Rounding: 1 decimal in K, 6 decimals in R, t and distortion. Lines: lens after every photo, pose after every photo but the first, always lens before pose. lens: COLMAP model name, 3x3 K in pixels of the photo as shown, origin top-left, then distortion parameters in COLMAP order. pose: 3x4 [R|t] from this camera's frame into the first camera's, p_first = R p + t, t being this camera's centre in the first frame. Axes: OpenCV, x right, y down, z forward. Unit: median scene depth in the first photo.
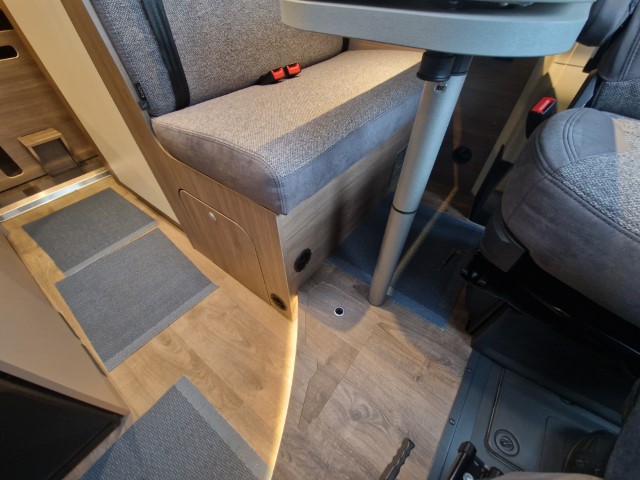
lens RADIAL K [[259.2, 0, 321.8], [0, 259.2, 243.5], [0, 0, 1]] dist [0.005239, -0.004814]
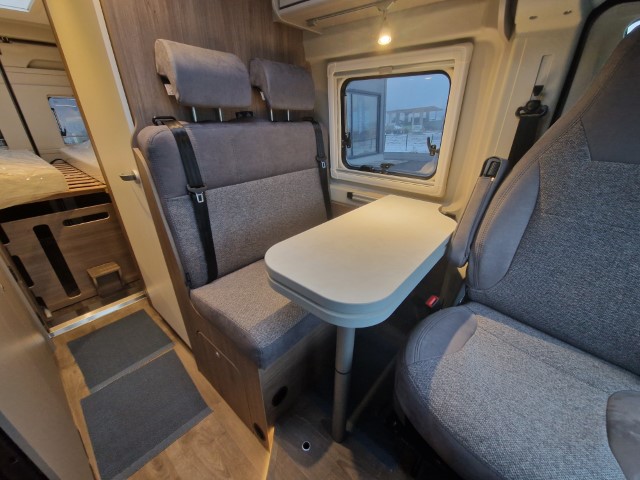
lens RADIAL K [[259.2, 0, 321.8], [0, 259.2, 243.5], [0, 0, 1]] dist [0.005239, -0.004814]
pose [[0.998447, 0.026423, -0.049049, 0.139340], [-0.042274, 0.932742, -0.358057, -0.149103], [0.036289, 0.359574, 0.932411, -0.366156]]
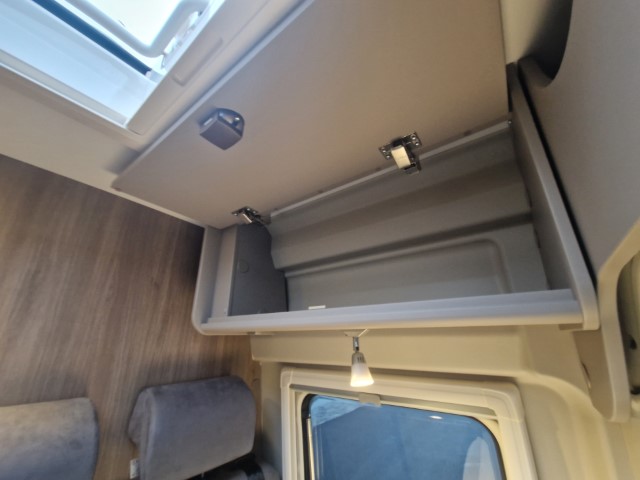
lens RADIAL K [[259.2, 0, 321.8], [0, 259.2, 243.5], [0, 0, 1]] dist [0.005239, -0.004814]
pose [[0.999808, -0.019316, 0.003442, 0.225422], [0.010678, 0.388497, -0.921388, -0.815022], [0.016460, 0.921248, 0.388628, -0.212470]]
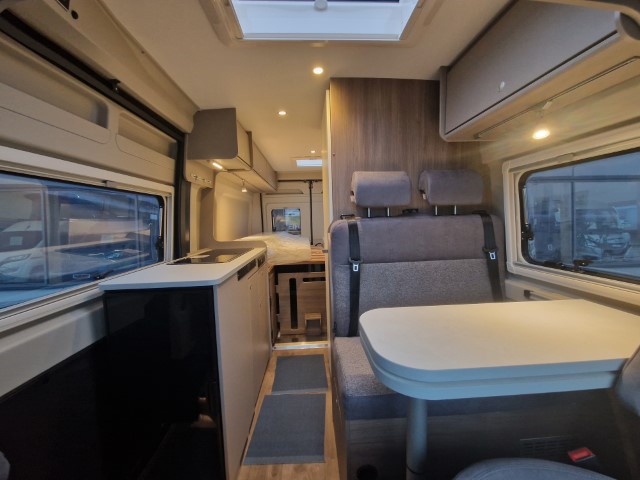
lens RADIAL K [[259.2, 0, 321.8], [0, 259.2, 243.5], [0, 0, 1]] dist [0.005239, -0.004814]
pose [[0.639958, 0.047869, -0.766918, 0.535410], [-0.541255, 0.736524, -0.405680, -0.100611], [0.545433, 0.674716, 0.497253, -0.369283]]
